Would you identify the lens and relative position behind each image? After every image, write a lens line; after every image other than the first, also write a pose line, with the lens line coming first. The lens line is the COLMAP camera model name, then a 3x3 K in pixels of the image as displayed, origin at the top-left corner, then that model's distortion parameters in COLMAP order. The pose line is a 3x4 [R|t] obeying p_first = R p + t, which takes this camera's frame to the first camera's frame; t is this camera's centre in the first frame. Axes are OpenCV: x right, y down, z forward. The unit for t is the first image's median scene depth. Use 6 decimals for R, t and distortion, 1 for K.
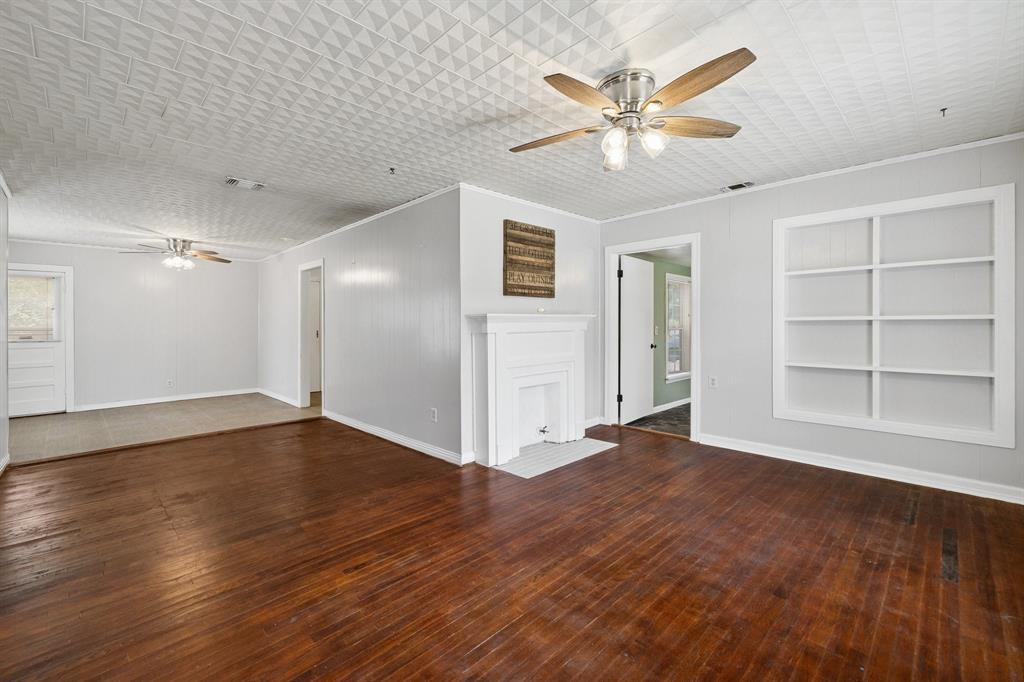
lens RADIAL K [[436.7, 0, 508.9], [0, 436.7, 323.3], [0, 0, 1]] dist [-0.000947, 0.000274]
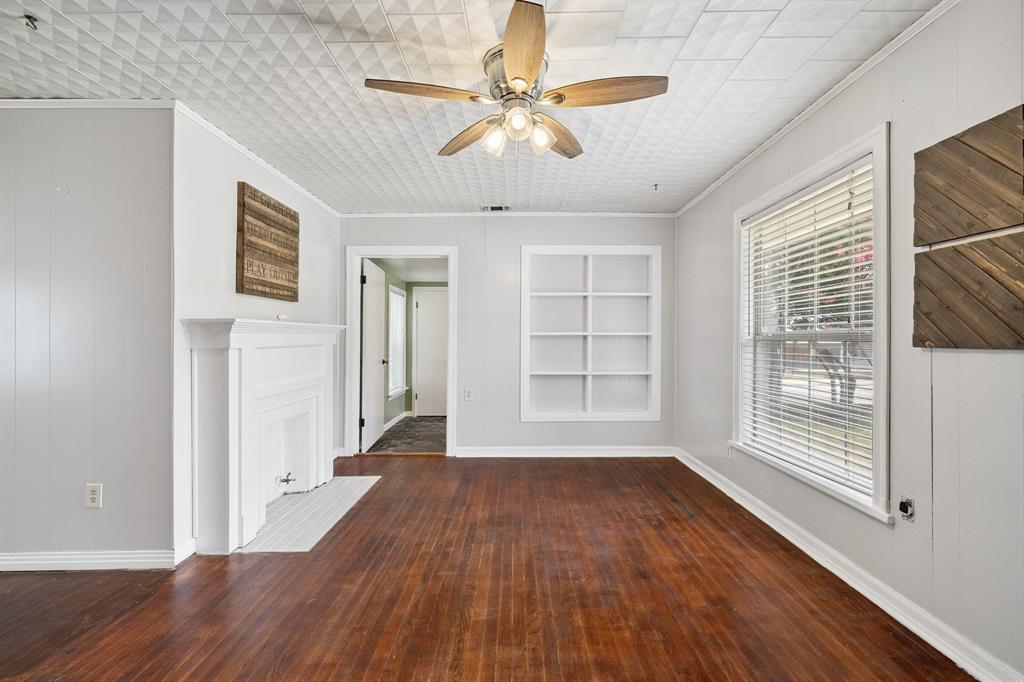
lens RADIAL K [[436.7, 0, 519.7], [0, 436.7, 339.6], [0, 0, 1]] dist [-0.000947, 0.000274]
pose [[0.691623, 0.005027, 0.722241, -0.274320], [-0.006416, 0.999979, -0.000816, 0.008502], [-0.722230, -0.004069, 0.691641, 0.296800]]
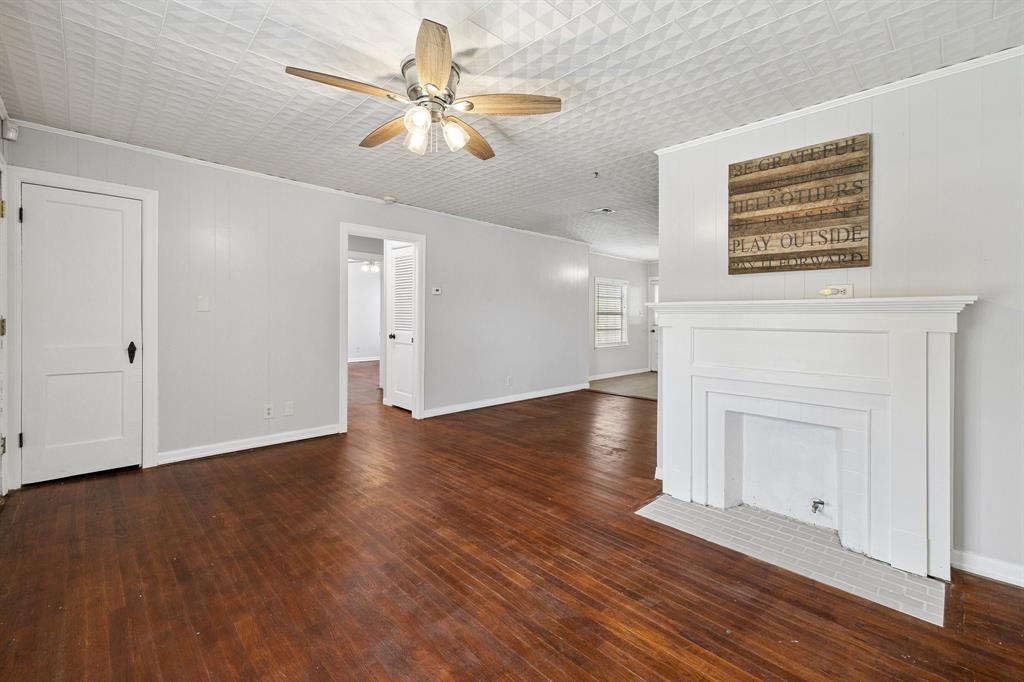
lens RADIAL K [[436.7, 0, 506.7], [0, 436.7, 318.2], [0, 0, 1]] dist [-0.000947, 0.000274]
pose [[-0.008596, 0.013496, -0.999872, 0.954542], [-0.007515, 0.999880, 0.013561, -0.002188], [0.999935, 0.007630, -0.008494, 0.901280]]
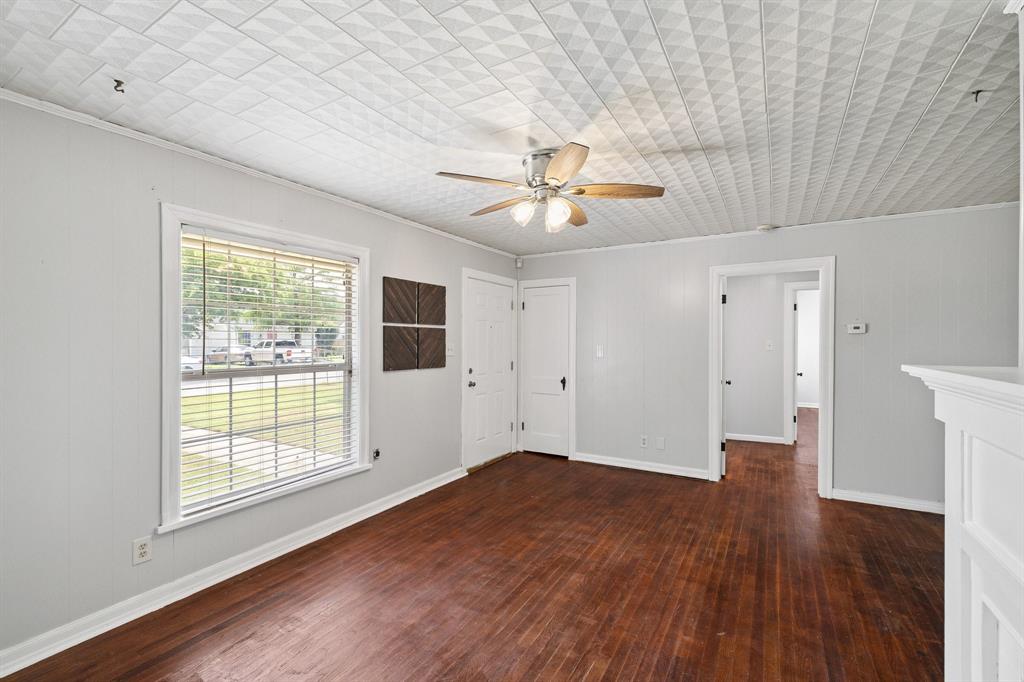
lens RADIAL K [[436.7, 0, 515.3], [0, 436.7, 352.2], [0, 0, 1]] dist [-0.000947, 0.000274]
pose [[-0.965948, 0.017953, -0.258112, 0.480979], [0.012729, 0.999679, 0.021896, -0.059175], [0.258422, 0.017865, -0.965867, 1.573880]]
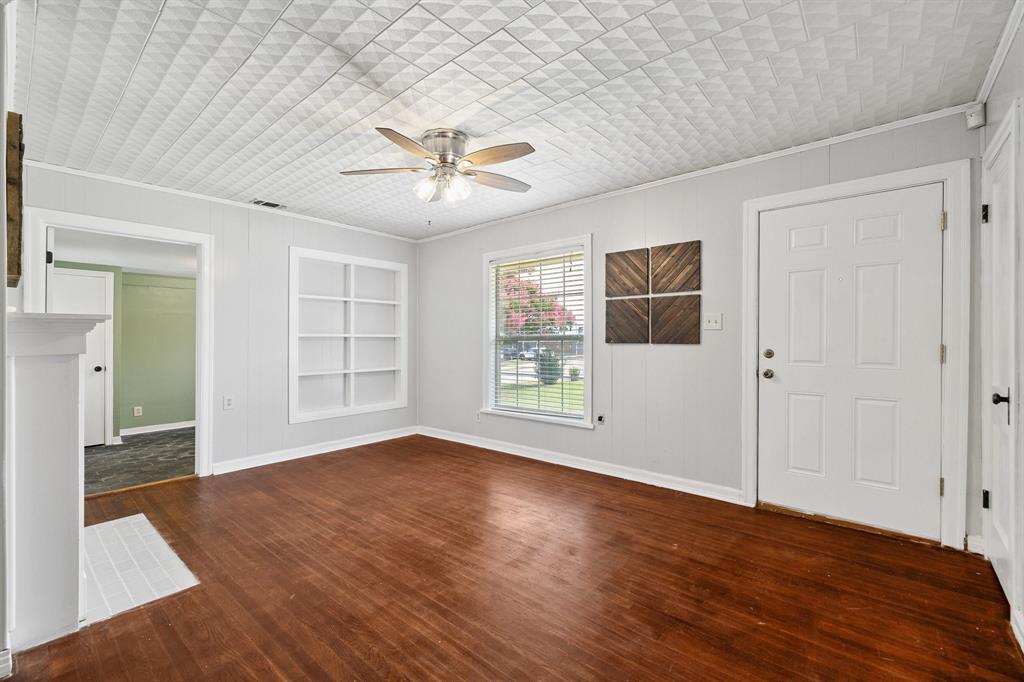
lens RADIAL K [[436.7, 0, 511.9], [0, 436.7, 341.5], [0, 0, 1]] dist [-0.000947, 0.000274]
pose [[-0.092283, 0.002674, 0.995729, -0.725141], [0.001622, 0.999995, -0.002535, 0.013184], [-0.995731, 0.001381, -0.092287, 0.710967]]
